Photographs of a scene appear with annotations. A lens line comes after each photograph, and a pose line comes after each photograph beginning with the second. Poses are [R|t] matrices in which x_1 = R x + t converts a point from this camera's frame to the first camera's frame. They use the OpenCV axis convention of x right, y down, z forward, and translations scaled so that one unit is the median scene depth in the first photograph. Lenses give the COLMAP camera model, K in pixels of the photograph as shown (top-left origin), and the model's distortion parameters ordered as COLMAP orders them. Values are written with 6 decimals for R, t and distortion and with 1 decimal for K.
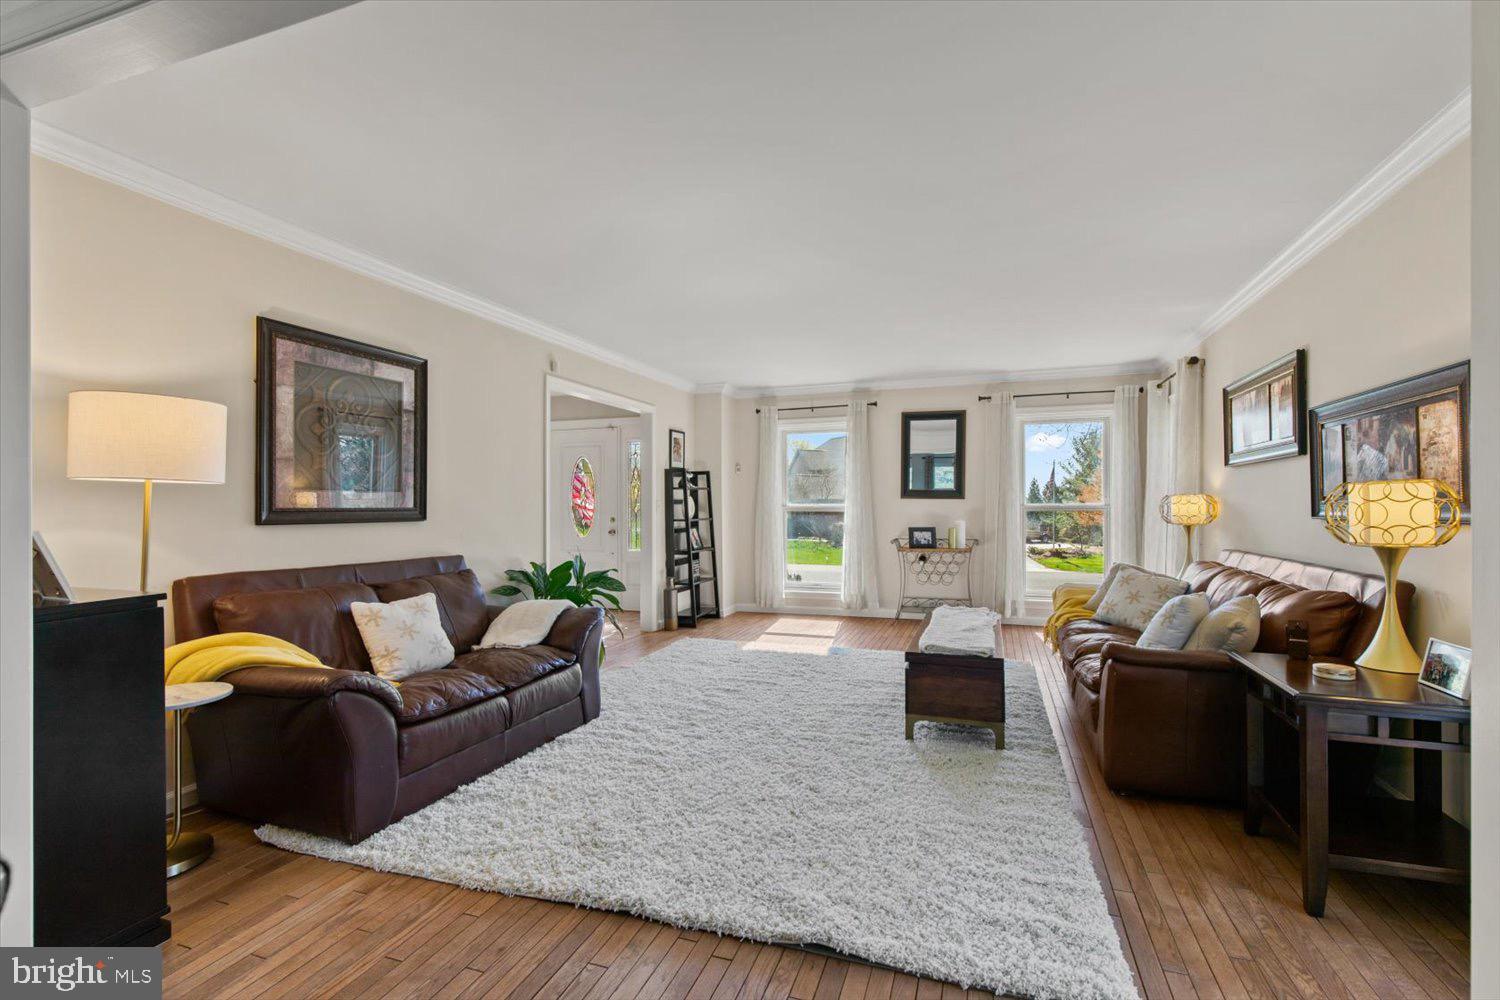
lens RADIAL K [[689.0, 0, 751.6], [0, 689.0, 501.3], [0, 0, 1]] dist [0.000082, 0.001304]
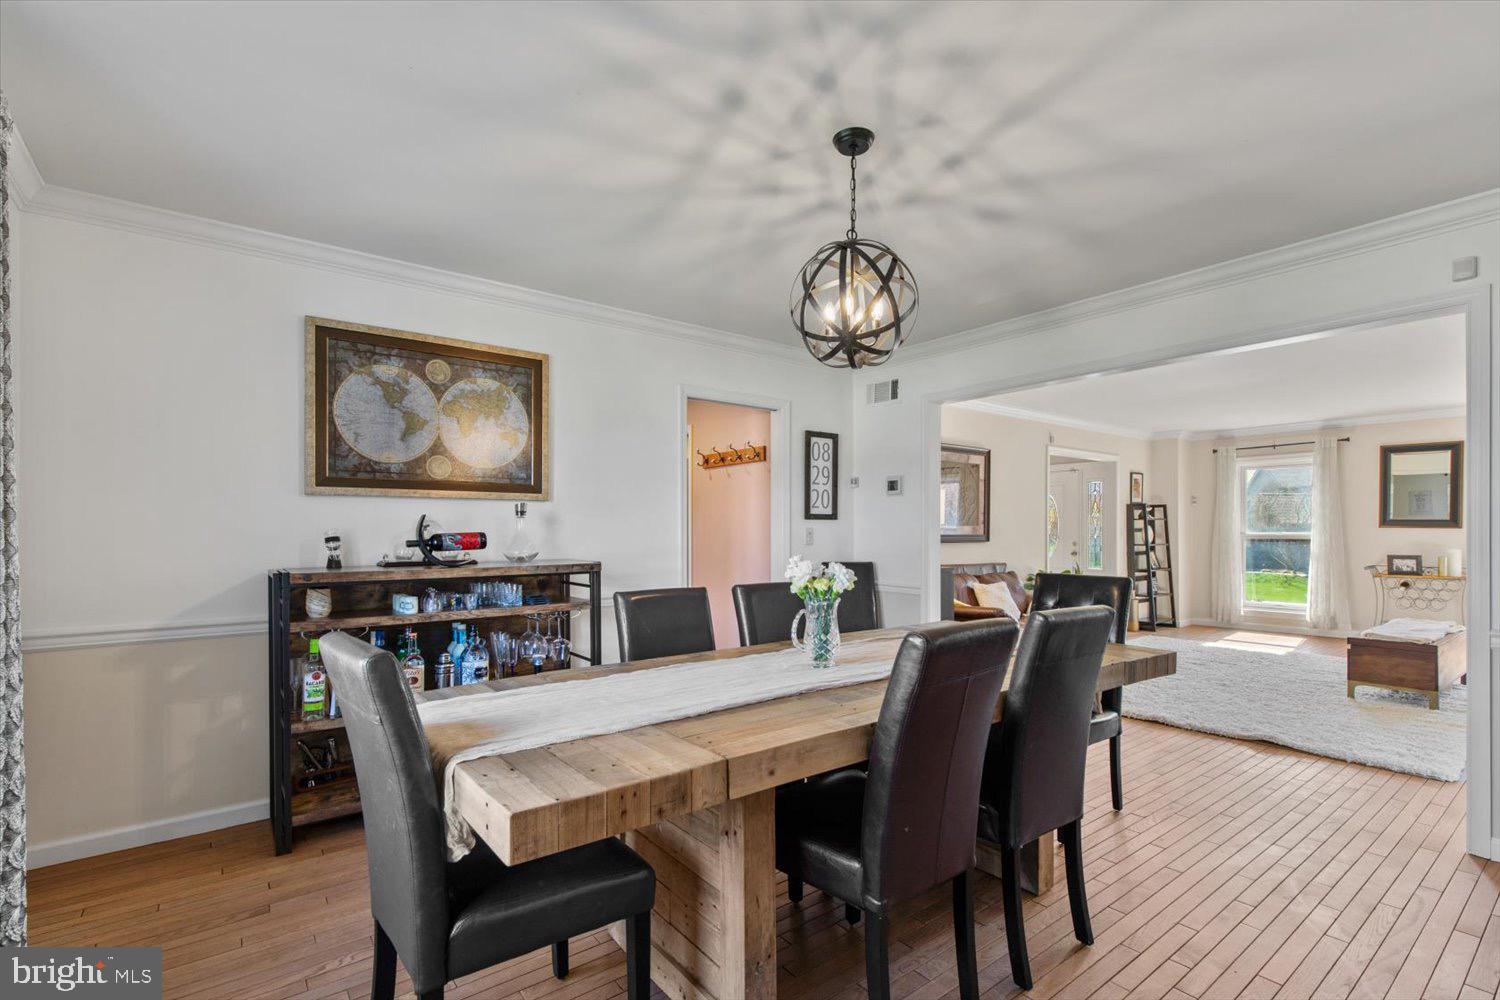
lens RADIAL K [[689.0, 0, 748.4], [0, 689.0, 527.9], [0, 0, 1]] dist [0.000082, 0.001304]
pose [[0.840282, 0.002362, -0.542145, -0.023188], [-0.000467, 0.999993, 0.003633, -0.007423], [0.542149, -0.002800, 0.840277, -0.423845]]
